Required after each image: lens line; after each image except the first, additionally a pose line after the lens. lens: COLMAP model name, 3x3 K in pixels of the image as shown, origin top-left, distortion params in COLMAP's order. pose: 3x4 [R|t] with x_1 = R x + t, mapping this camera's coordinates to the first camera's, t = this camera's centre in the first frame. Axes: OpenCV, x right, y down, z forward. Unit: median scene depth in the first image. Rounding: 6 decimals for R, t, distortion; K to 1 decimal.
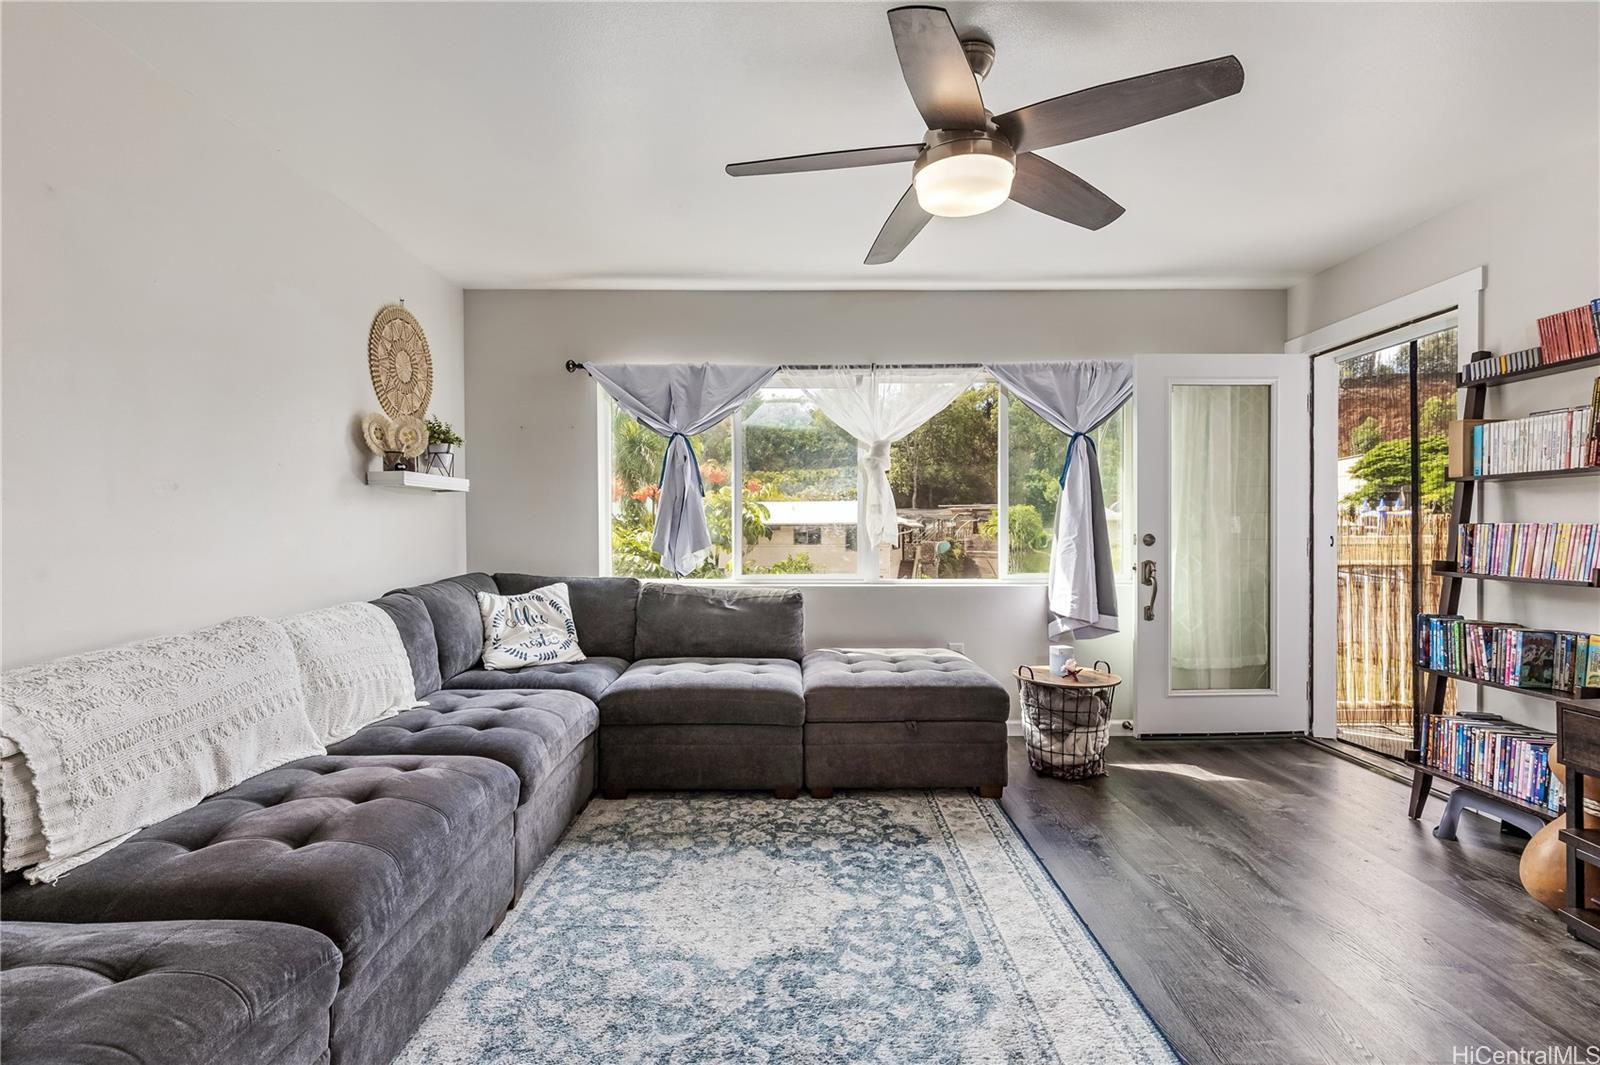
lens RADIAL K [[721.0, 0, 790.3], [0, 721.0, 530.3], [0, 0, 1]] dist [0.010952, -0.000387]
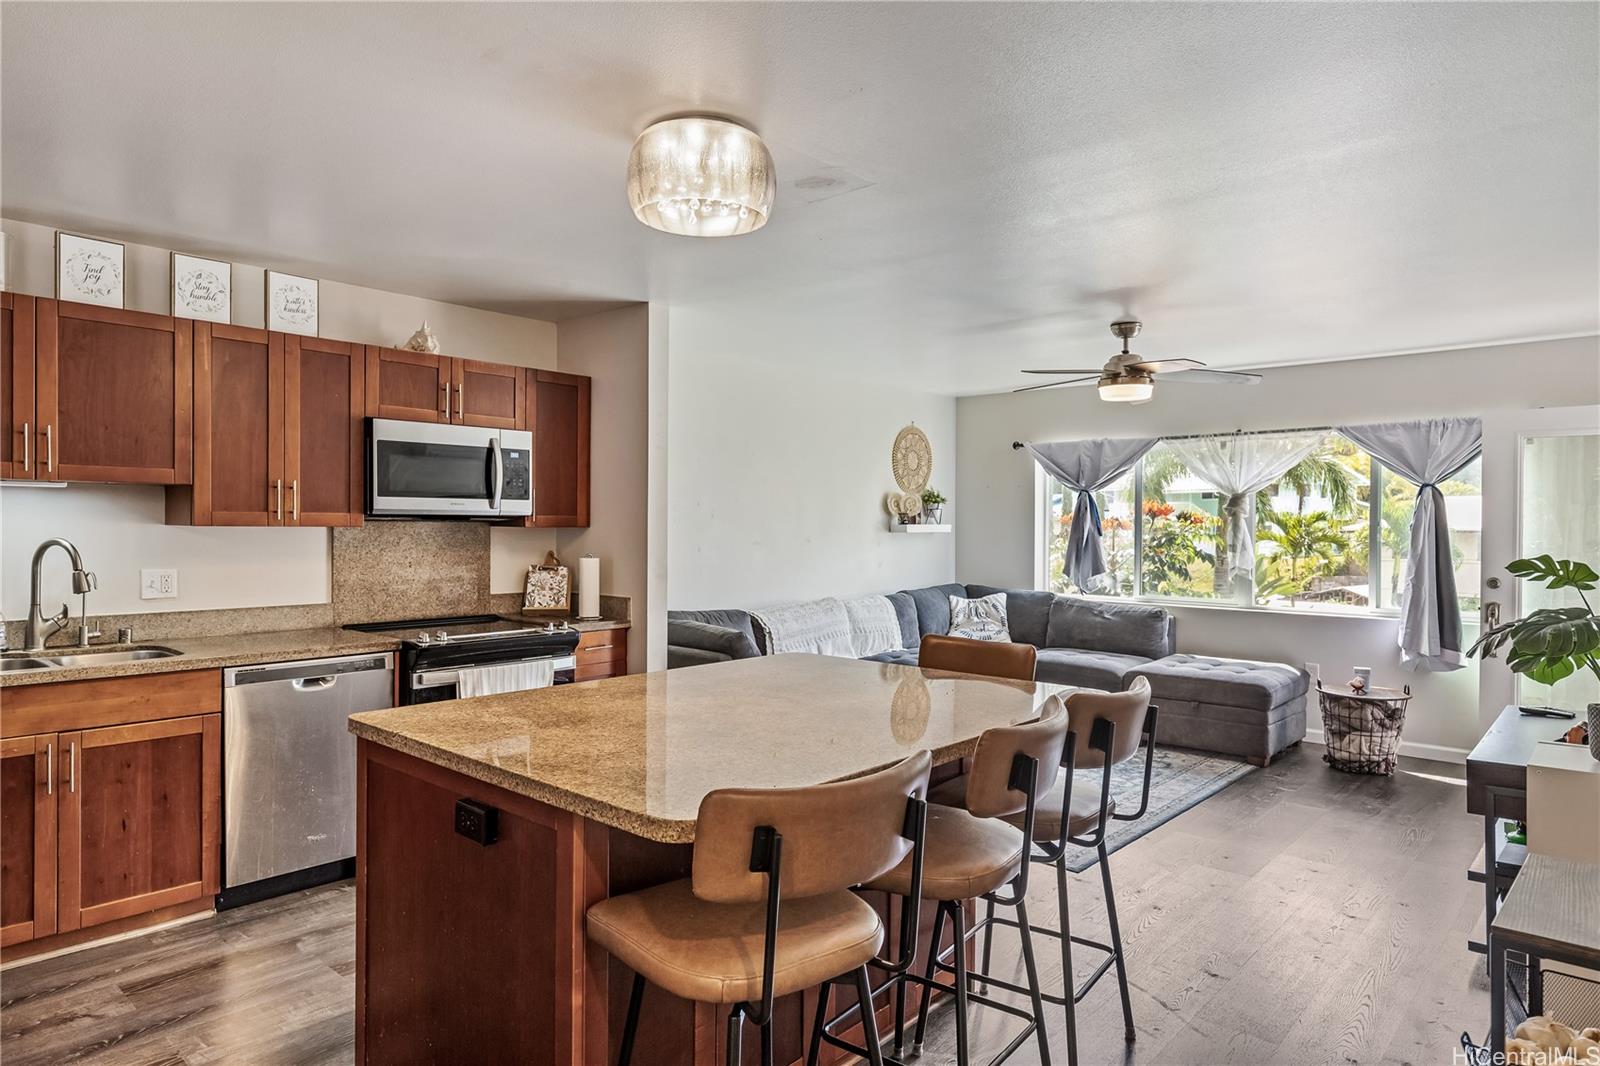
lens RADIAL K [[957.3, 0, 800.0], [0, 957.3, 533.0], [0, 0, 1]] dist [0.004141, 0.001253]
pose [[0.746001, 0.013270, -0.665812, 0.786962], [-0.010970, 0.999911, 0.007638, -0.071306], [0.665854, 0.001606, 0.746080, -0.878007]]
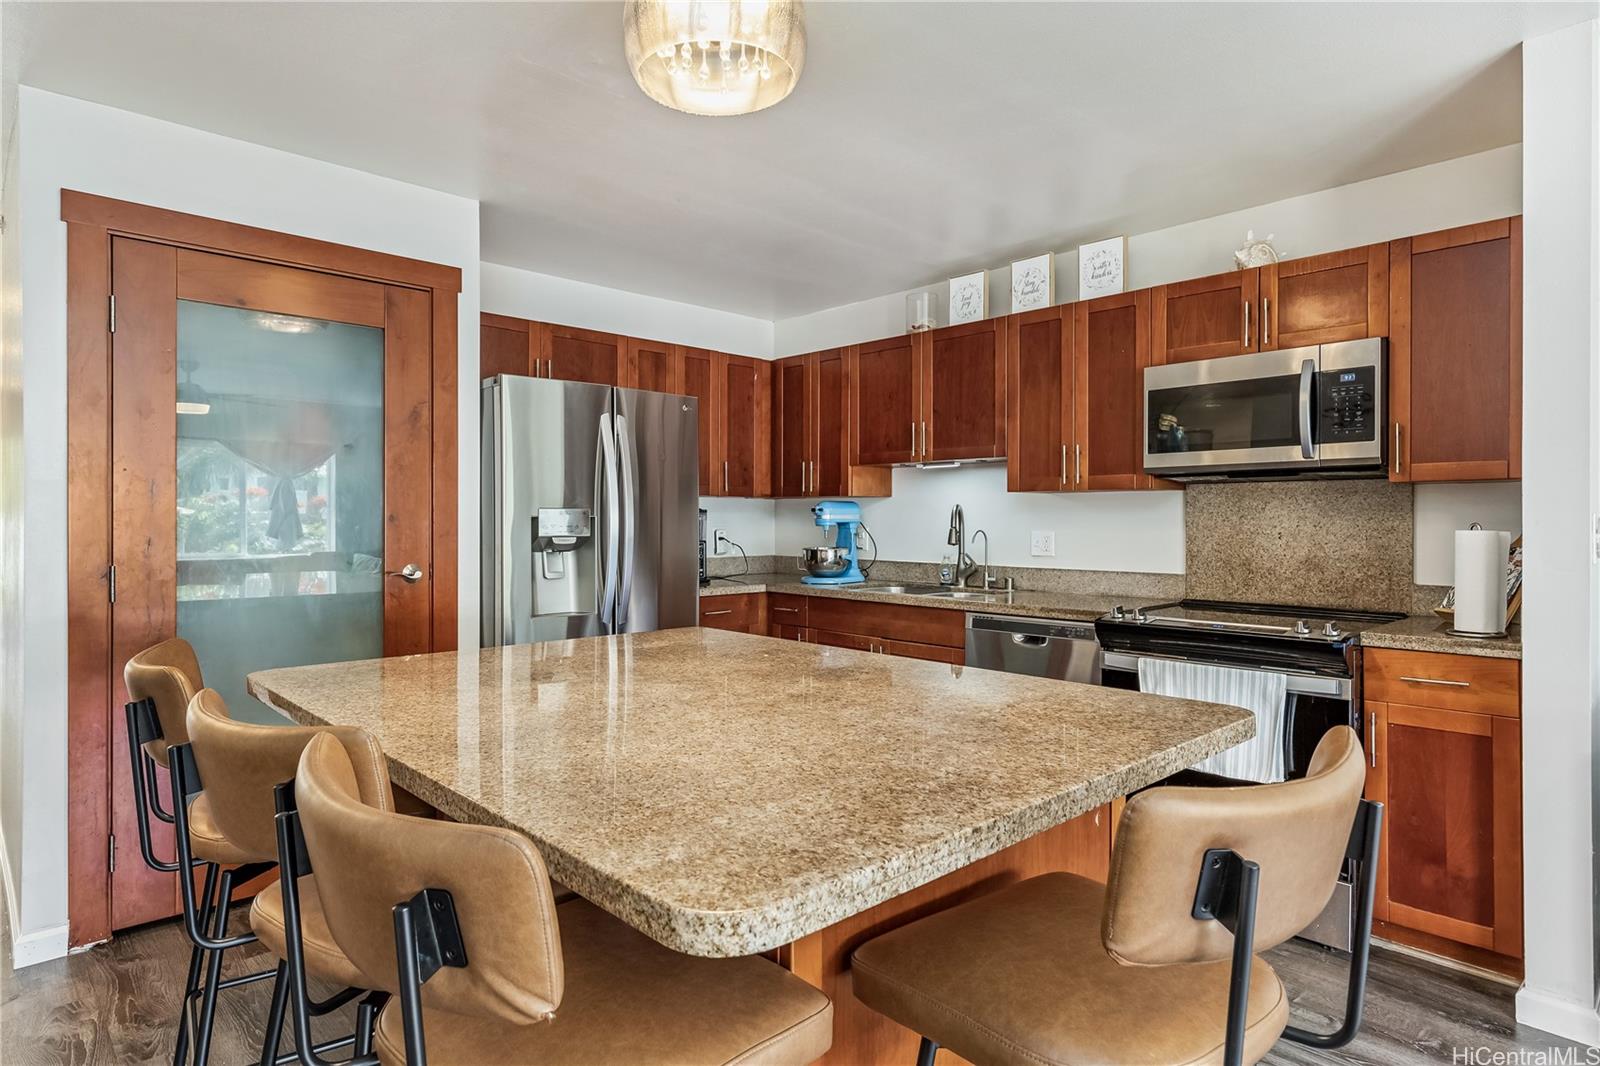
lens RADIAL K [[891.5, 0, 799.9], [0, 891.5, 520.9], [0, 0, 1]] dist [0.001735, 0.000237]
pose [[-0.721890, 0.000884, -0.692007, 0.563441], [-0.001777, 0.999994, 0.003131, -0.028773], [0.692005, 0.003490, -0.721884, 0.129279]]
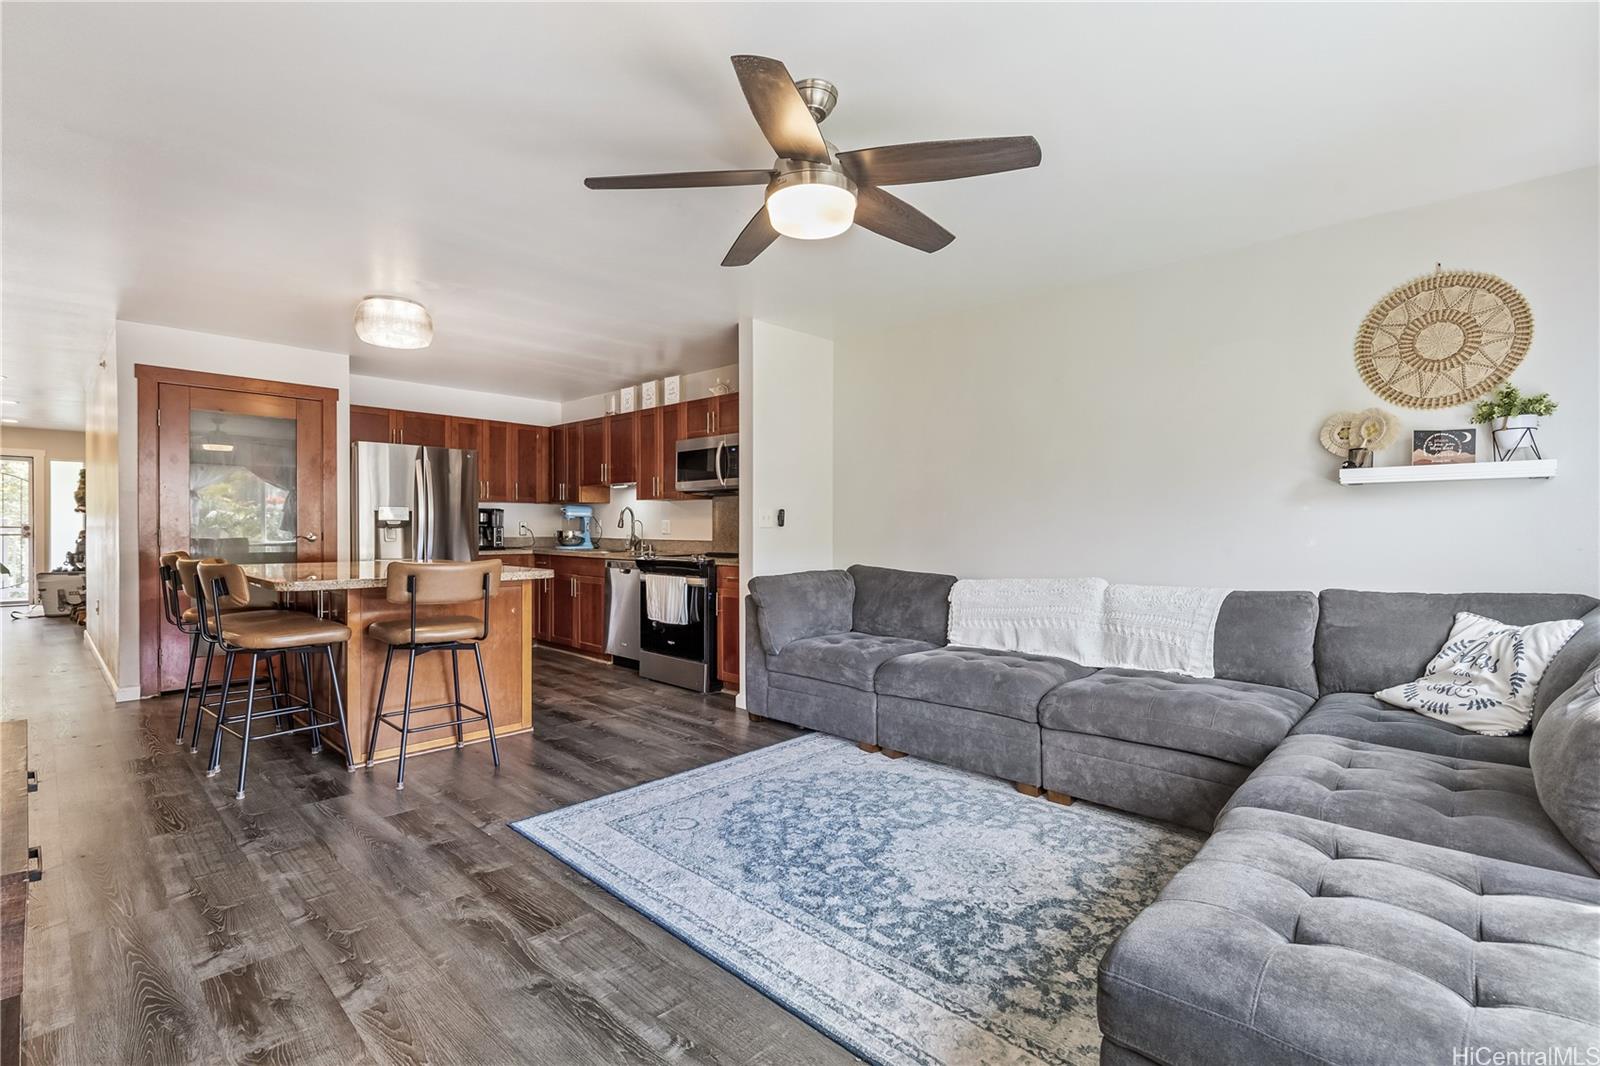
lens RADIAL K [[721.0, 0, 790.3], [0, 721.0, 530.8], [0, 0, 1]] dist [0.010952, -0.000387]
pose [[-0.689203, 0.002498, -0.724564, 0.639793], [-0.005732, 0.999944, 0.008899, -0.002916], [0.724546, 0.010286, -0.689150, 1.058752]]
